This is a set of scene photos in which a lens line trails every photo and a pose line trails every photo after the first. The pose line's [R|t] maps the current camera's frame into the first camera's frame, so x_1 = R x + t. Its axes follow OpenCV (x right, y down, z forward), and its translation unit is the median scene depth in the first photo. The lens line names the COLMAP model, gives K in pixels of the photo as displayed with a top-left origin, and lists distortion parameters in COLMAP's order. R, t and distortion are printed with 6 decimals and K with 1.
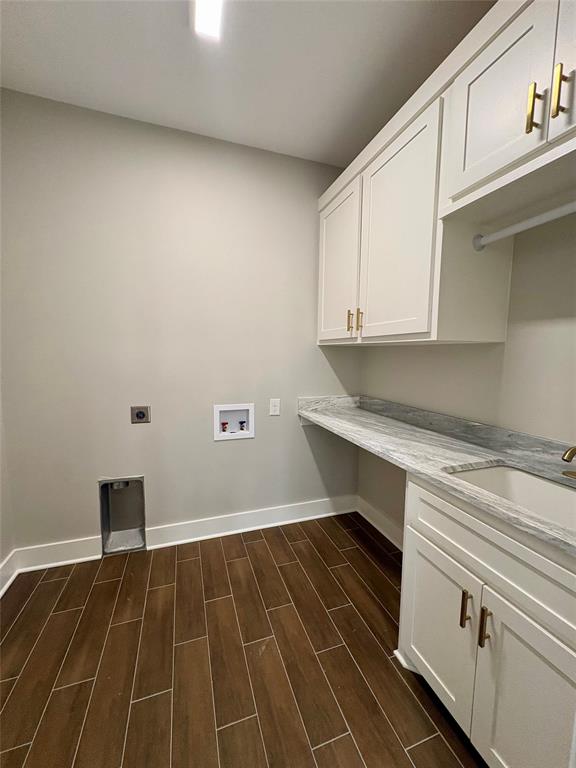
lens RADIAL K [[305.4, 0, 288.0], [0, 305.4, 384.0], [0, 0, 1]] dist [-0.000642, 0.000244]
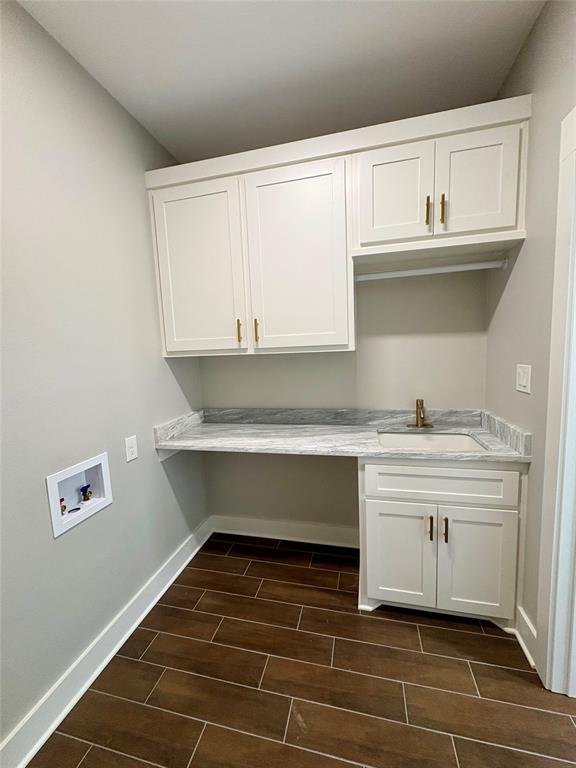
lens RADIAL K [[306.0, 0, 288.3], [0, 306.0, 384.0], [0, 0, 1]] dist [0.000297, 0.000361]
pose [[0.541883, -0.129640, 0.830395, -0.529048], [0.131941, 0.988903, 0.068287, -0.092176], [-0.830033, 0.072559, 0.552974, 0.374546]]
